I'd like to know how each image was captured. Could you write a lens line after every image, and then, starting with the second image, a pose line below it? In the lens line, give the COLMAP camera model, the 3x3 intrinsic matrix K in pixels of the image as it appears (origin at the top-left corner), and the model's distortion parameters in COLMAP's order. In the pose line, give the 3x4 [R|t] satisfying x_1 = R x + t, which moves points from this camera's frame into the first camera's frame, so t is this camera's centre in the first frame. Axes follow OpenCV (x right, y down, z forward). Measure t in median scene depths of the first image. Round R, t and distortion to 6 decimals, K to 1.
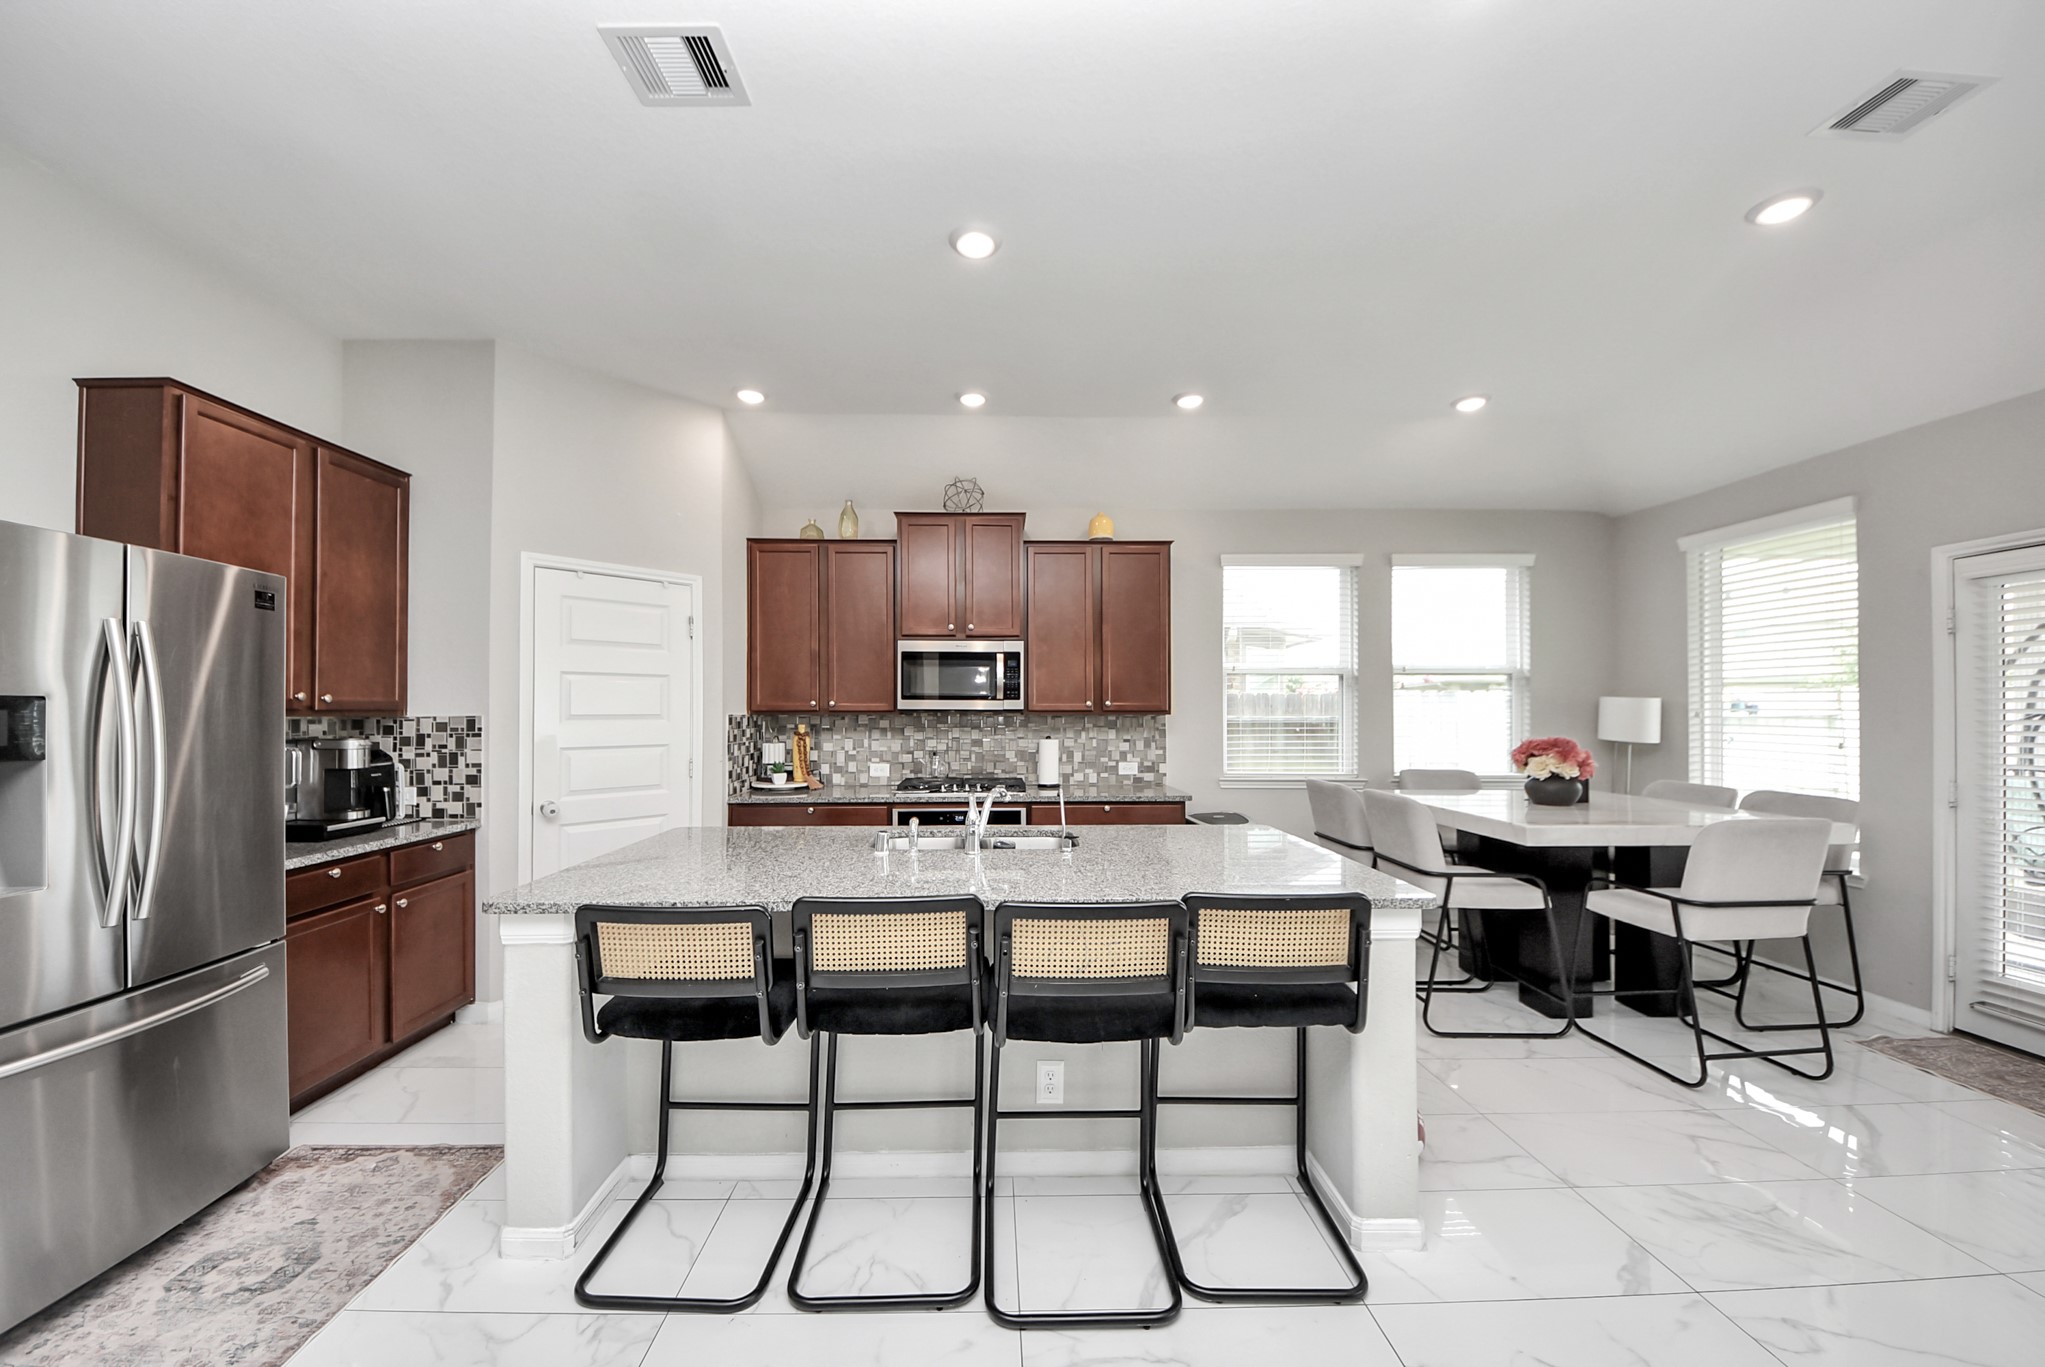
lens RADIAL K [[740.2, 0, 1003.5], [0, 740.2, 699.5], [0, 0, 1]] dist [0.047305, -0.027026]
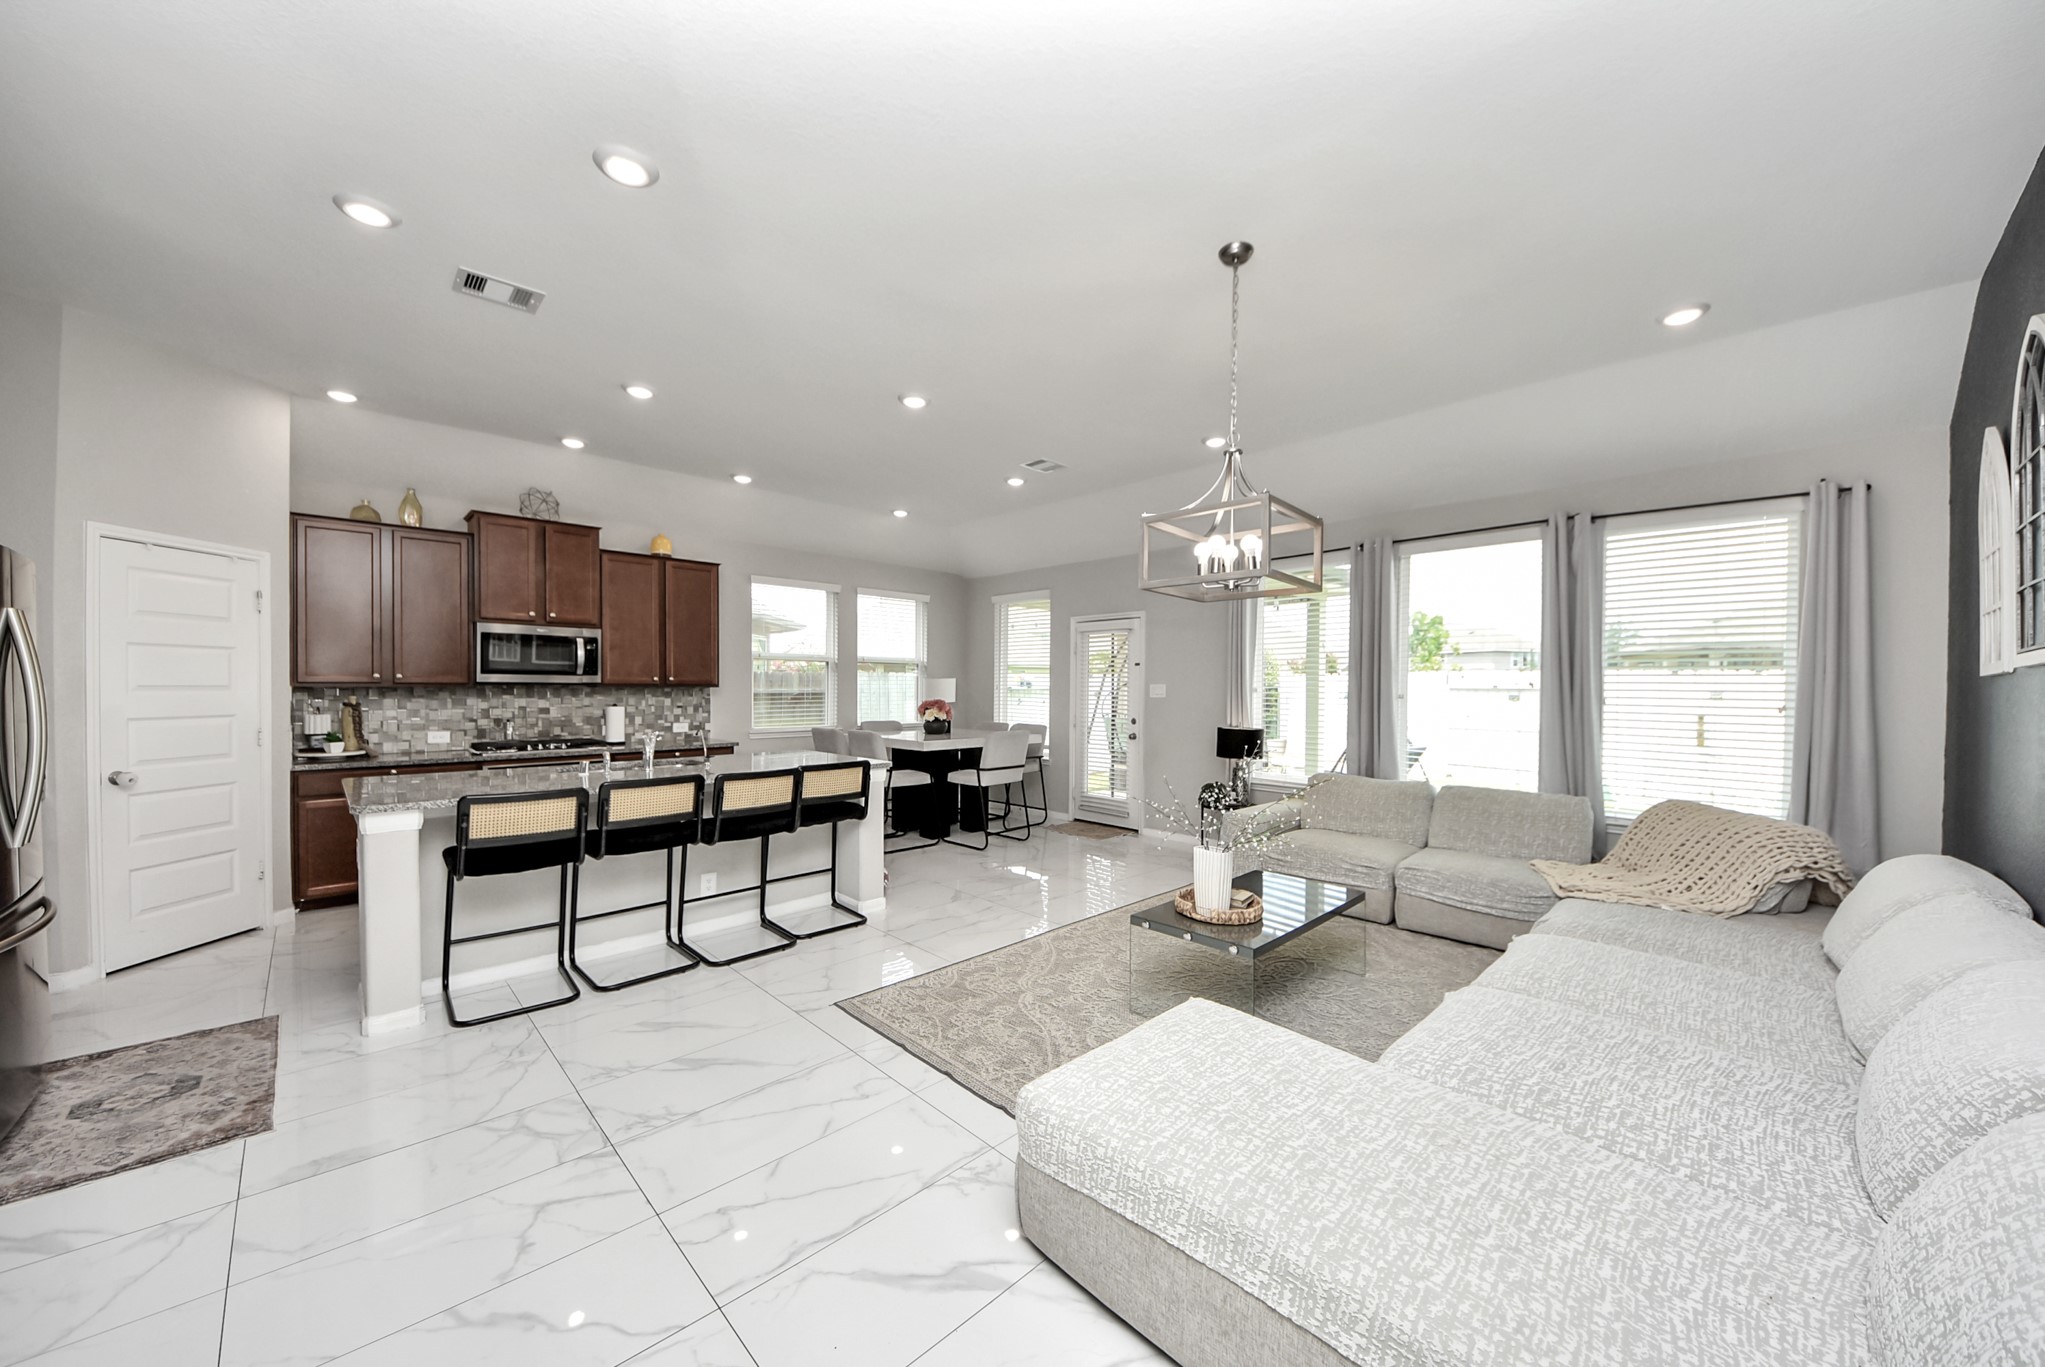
lens RADIAL K [[728.8, 0, 1033.5], [0, 728.8, 692.7], [0, 0, 1]] dist [0.047663, -0.025246]
pose [[0.728844, -0.002756, 0.684674, -0.318480], [-0.014597, 0.999702, 0.019563, -0.005715], [-0.684524, -0.024252, 0.728587, -0.461121]]
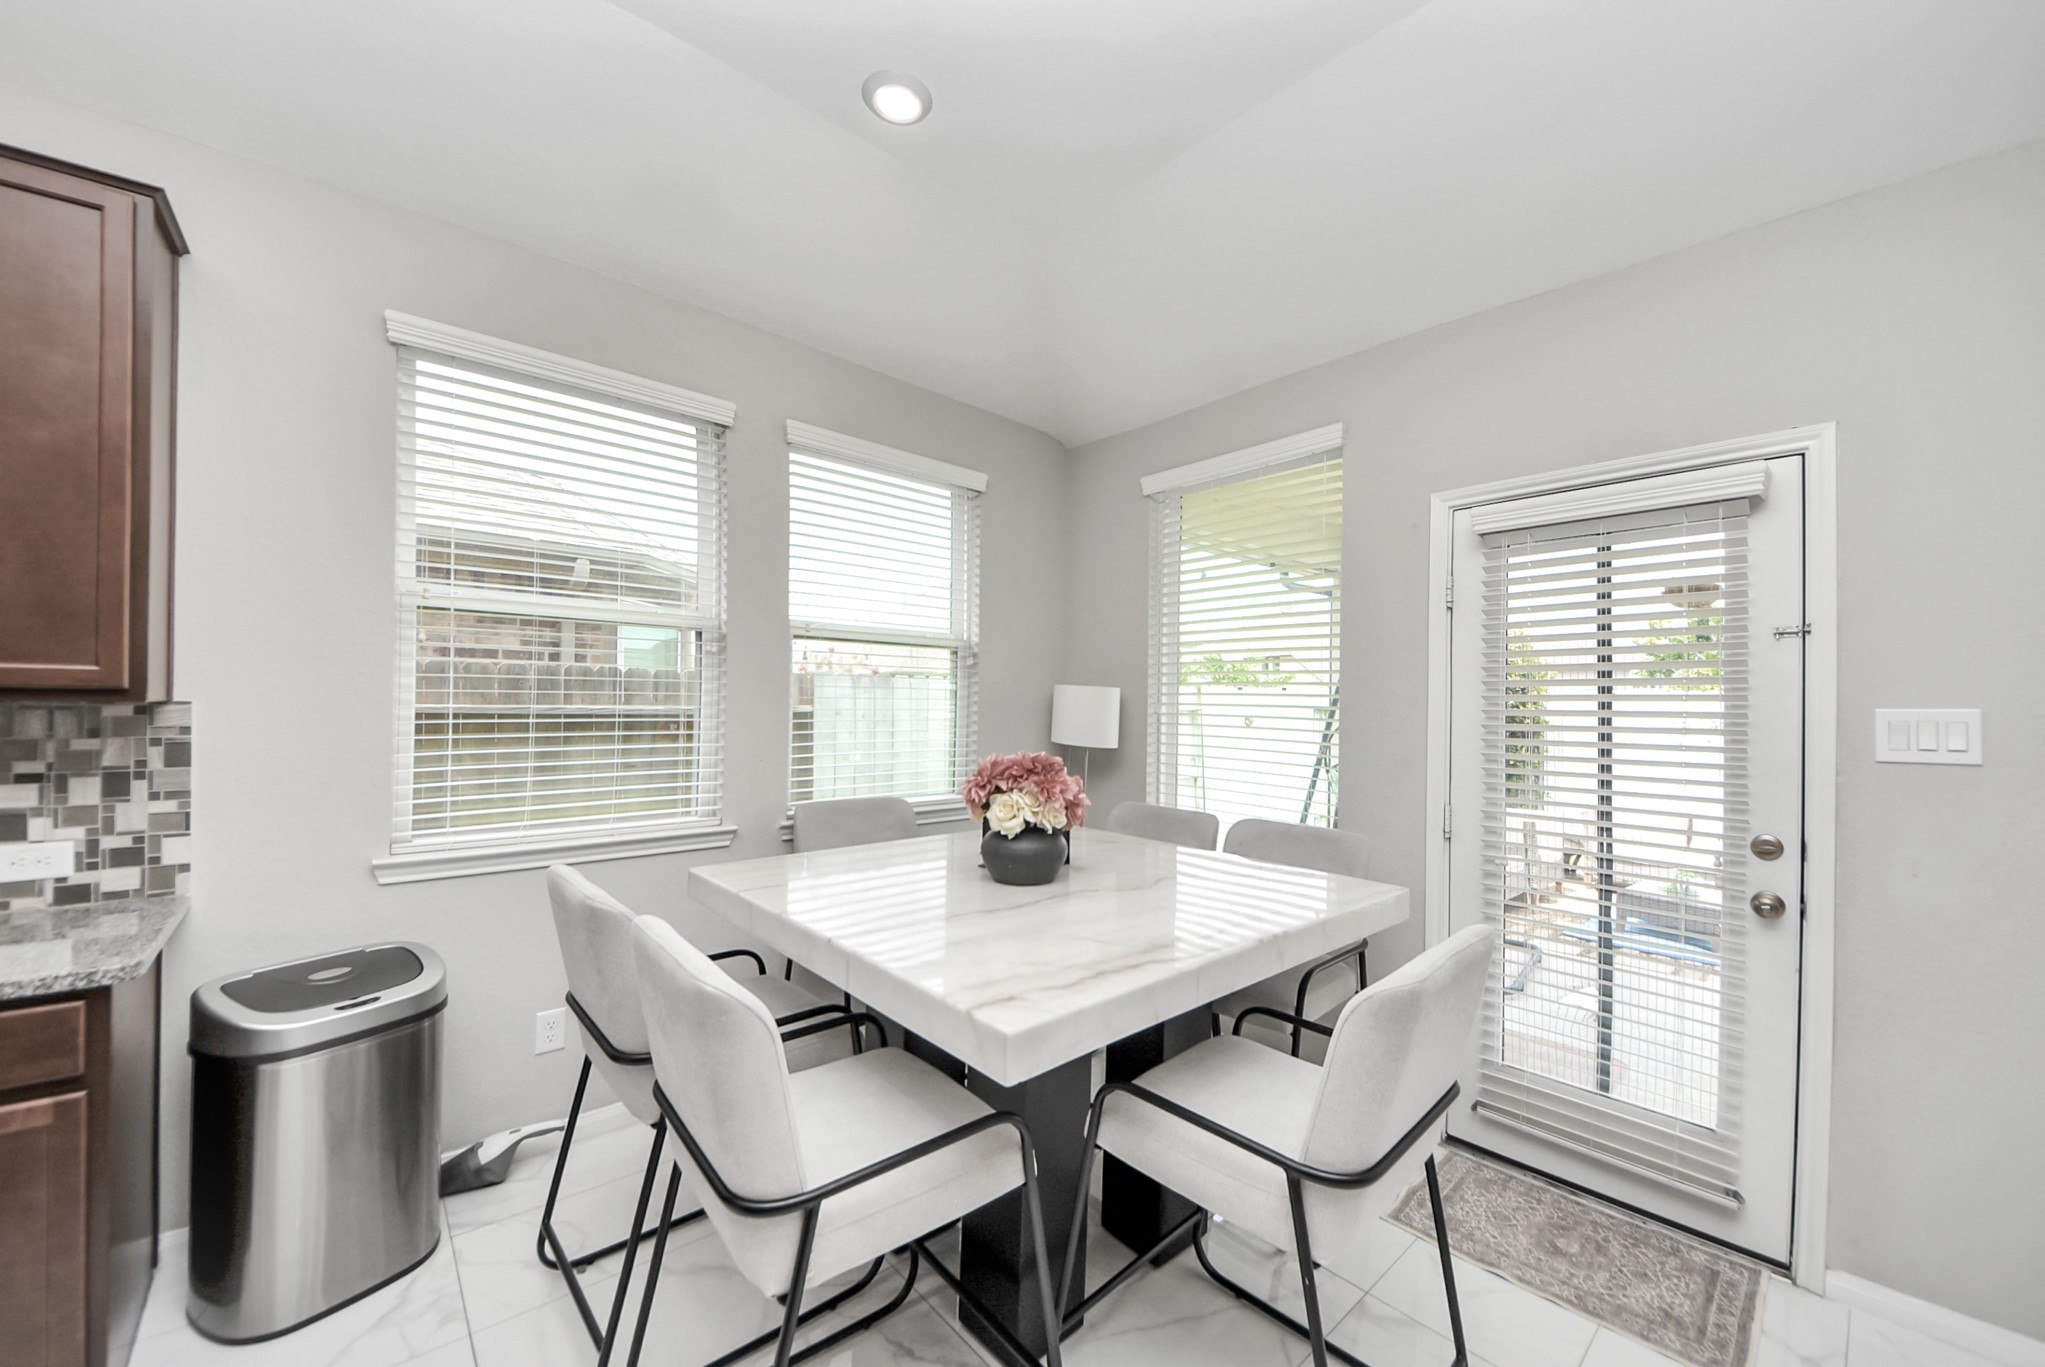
lens RADIAL K [[743.7, 0, 1036.1], [0, 743.7, 687.7], [0, 0, 1]] dist [0.009089, -0.012266]
pose [[0.748025, 0.024998, 0.663200, 0.333467], [-0.027156, 0.999606, -0.007049, 0.005135], [-0.663115, -0.012736, 0.748409, 0.525746]]
